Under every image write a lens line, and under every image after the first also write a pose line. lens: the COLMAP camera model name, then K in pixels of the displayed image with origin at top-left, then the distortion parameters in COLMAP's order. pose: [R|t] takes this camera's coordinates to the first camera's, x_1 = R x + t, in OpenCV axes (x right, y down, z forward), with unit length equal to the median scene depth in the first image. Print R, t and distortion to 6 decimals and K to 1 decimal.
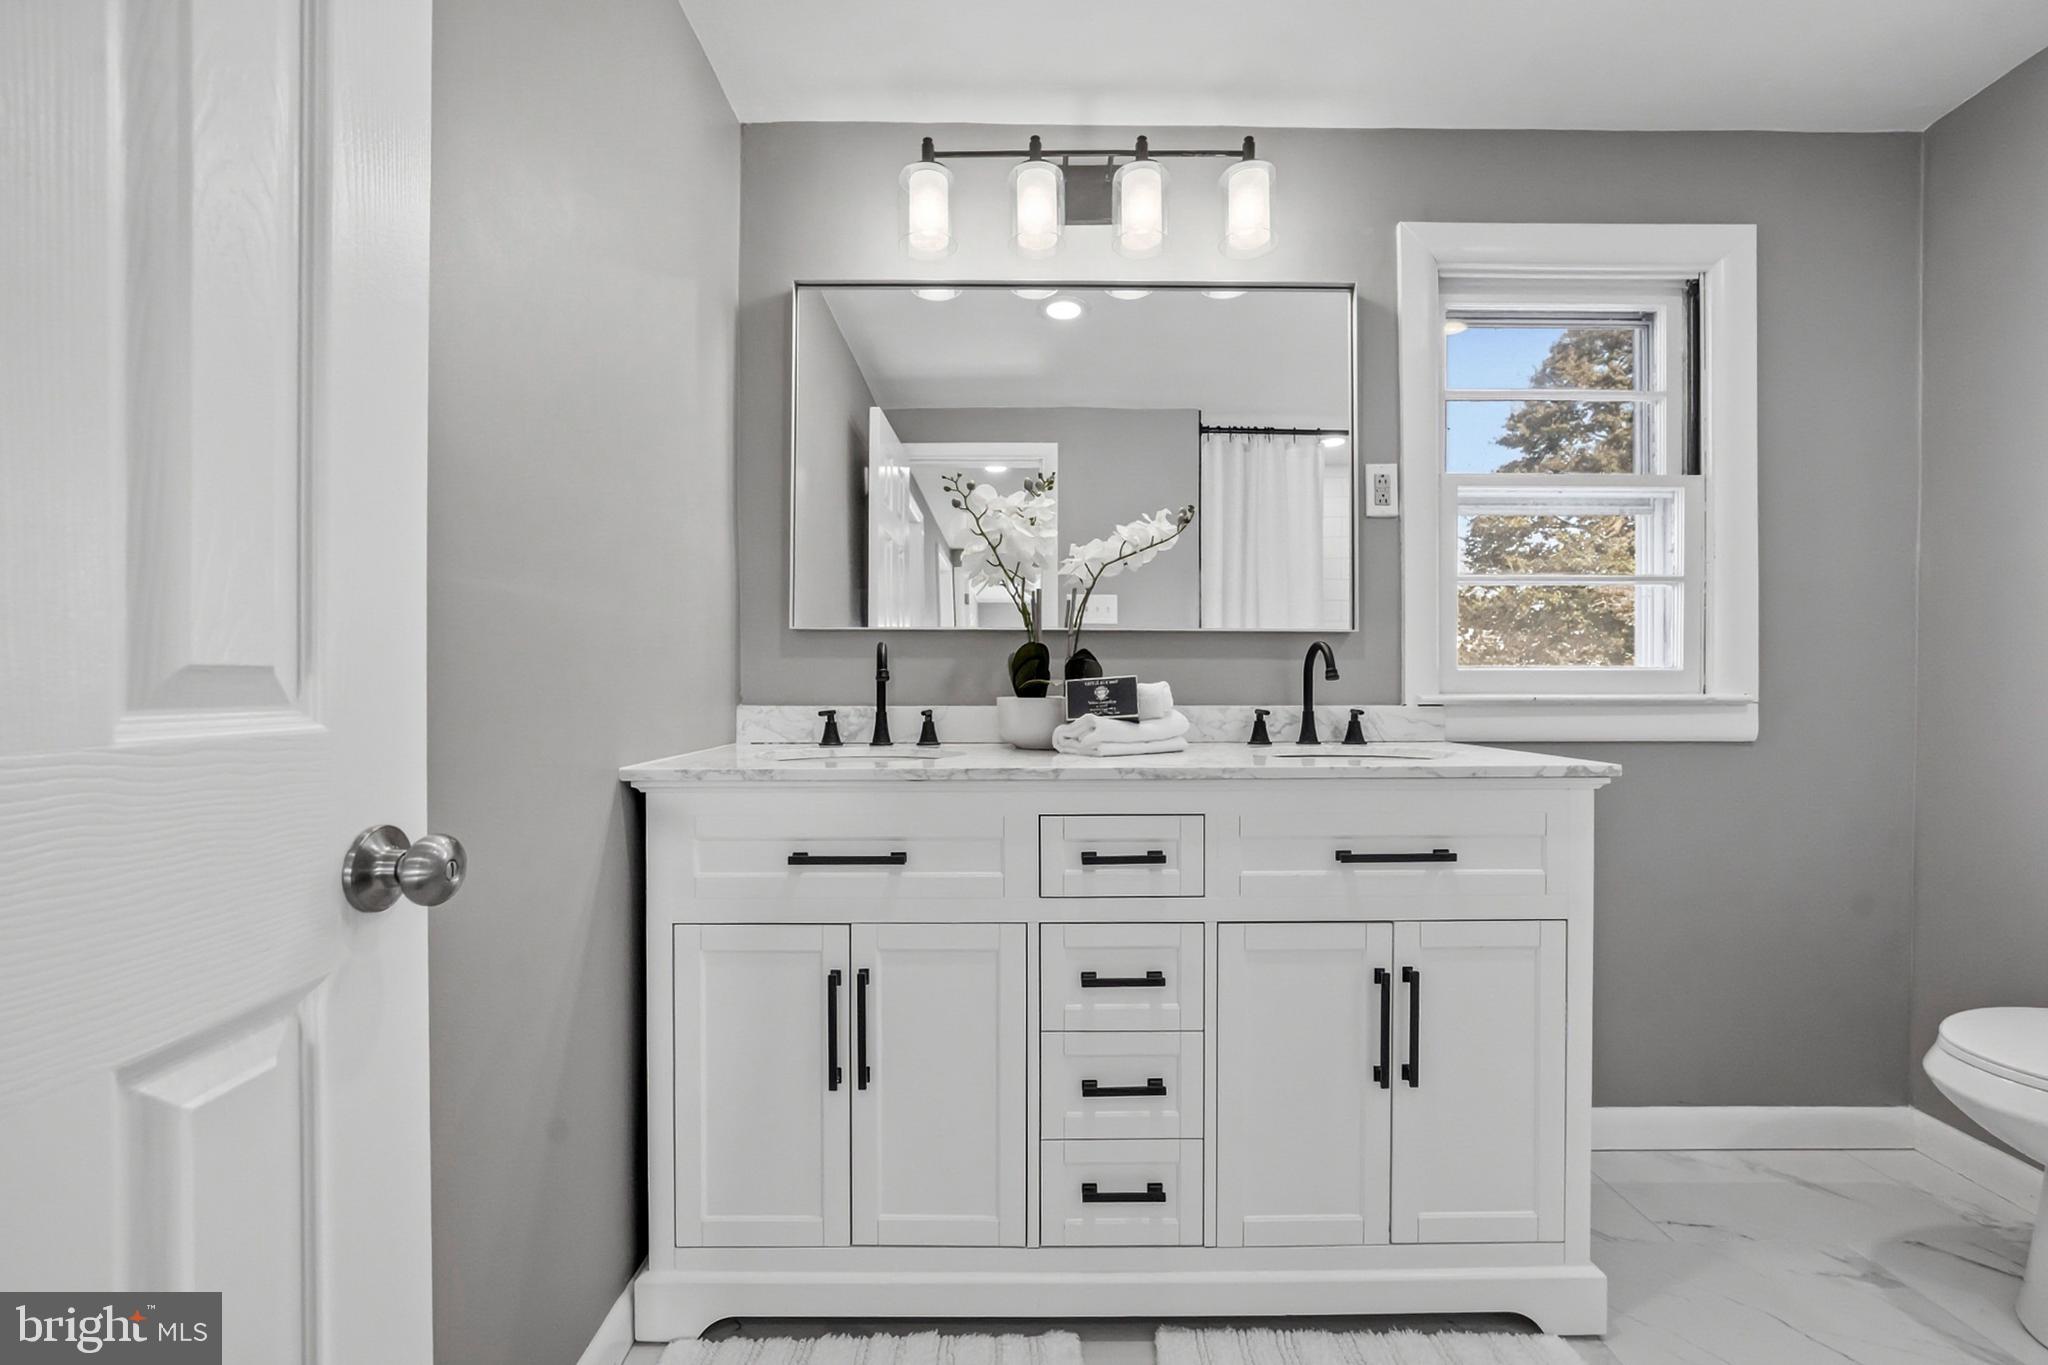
lens RADIAL K [[830.4, 0, 1024.0], [0, 830.4, 682.5], [0, 0, 1]] dist [-0.011716, 0.004153]
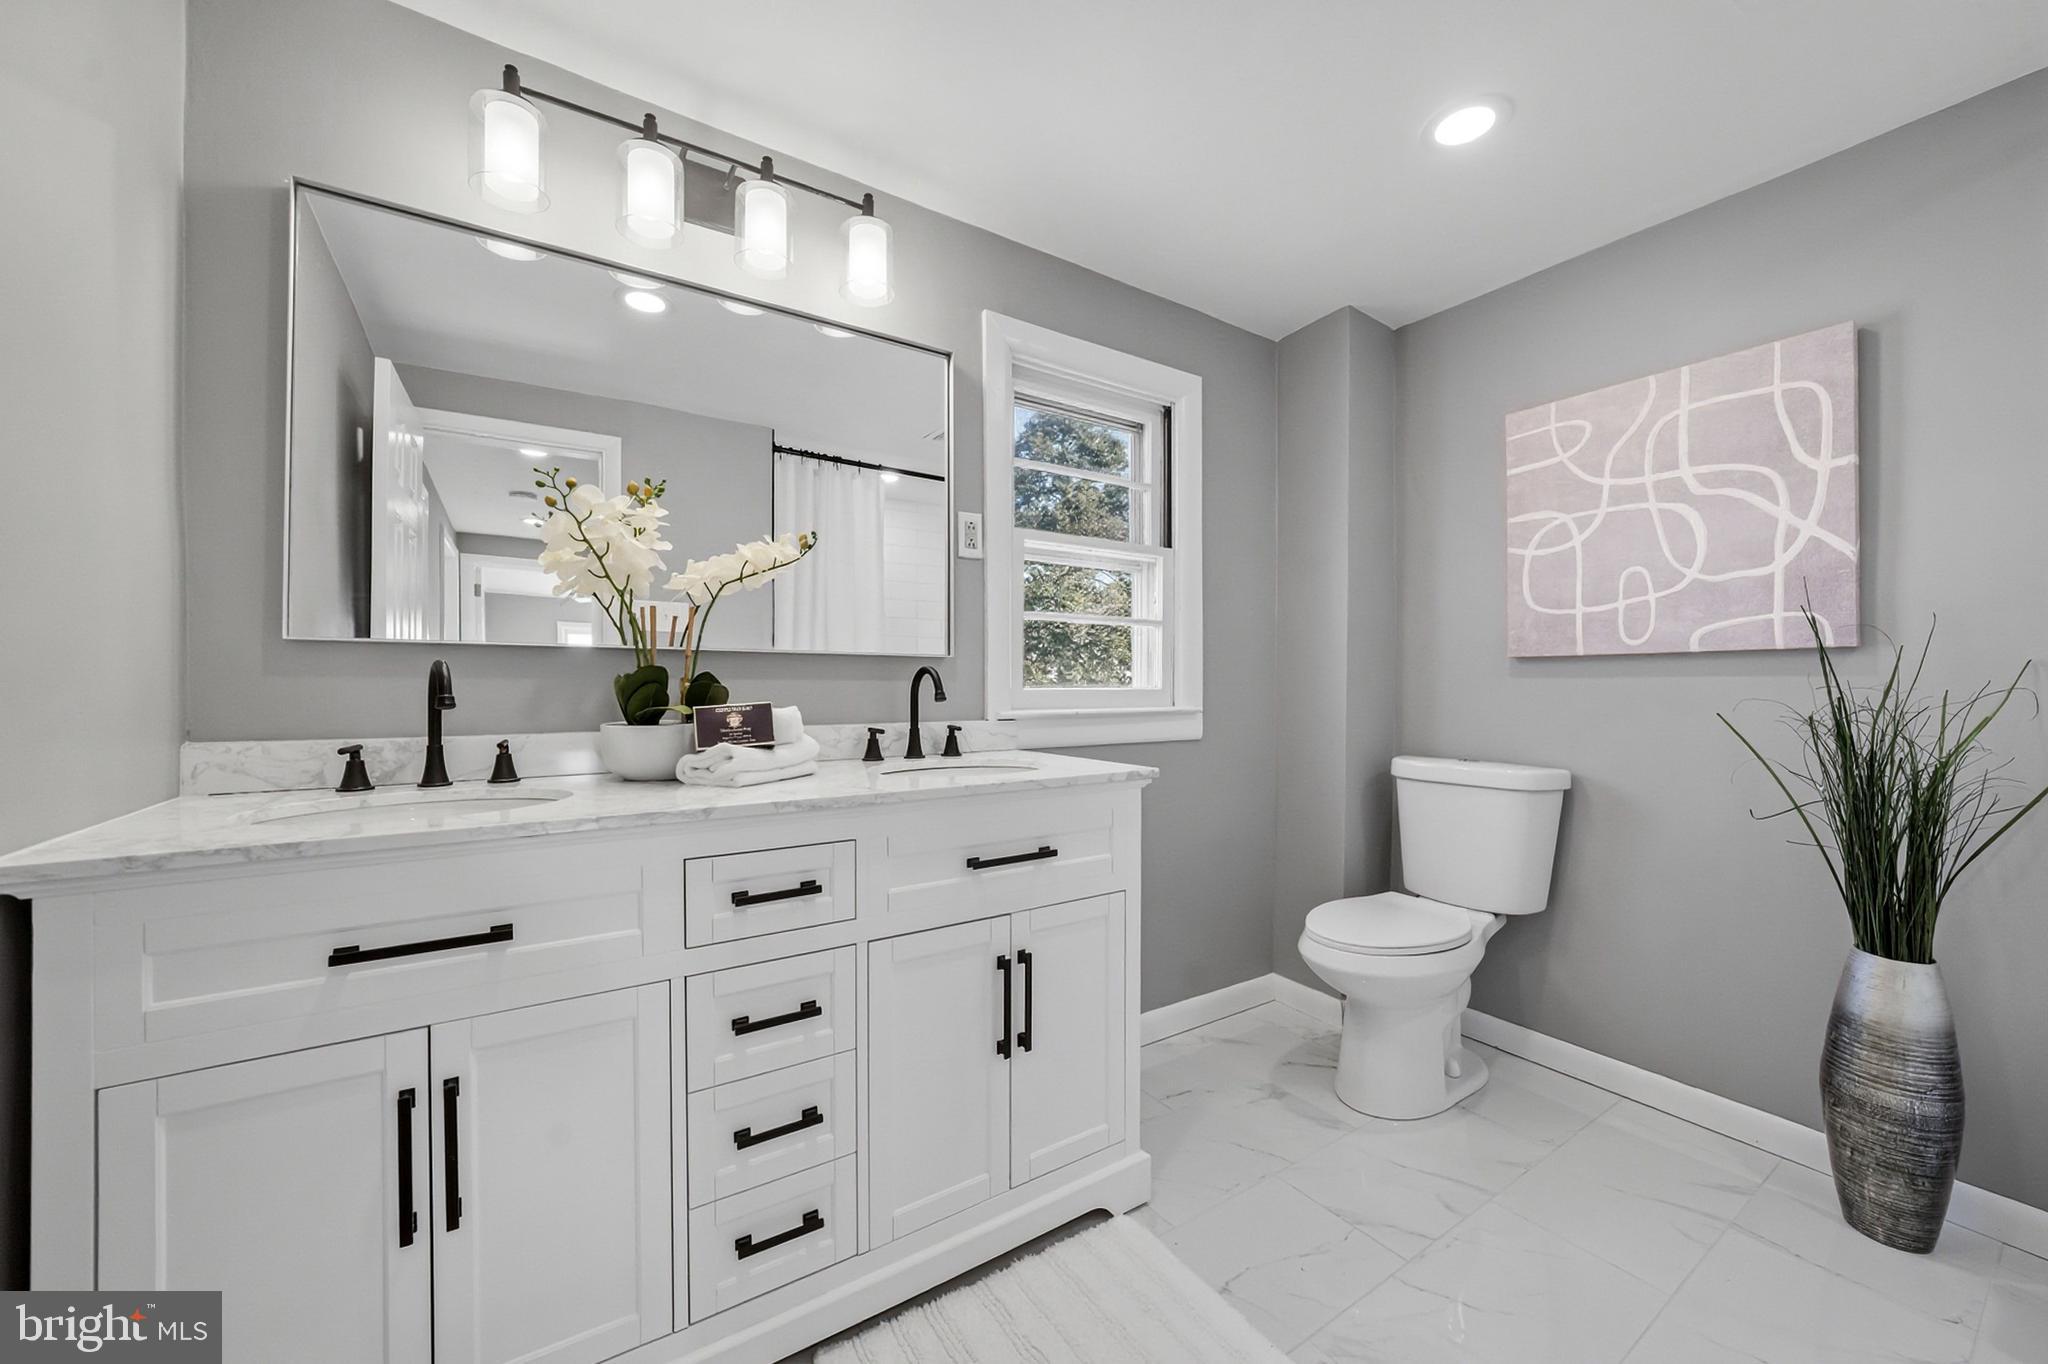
lens RADIAL K [[763.5, 0, 1024.0], [0, 763.5, 682.0], [0, 0, 1]] dist [-0.019098, 0.003497]
pose [[0.837932, 0.002717, 0.545768, -0.092771], [-0.002791, 0.999996, -0.000693, -0.027408], [-0.545767, -0.000942, 0.837936, 0.066128]]
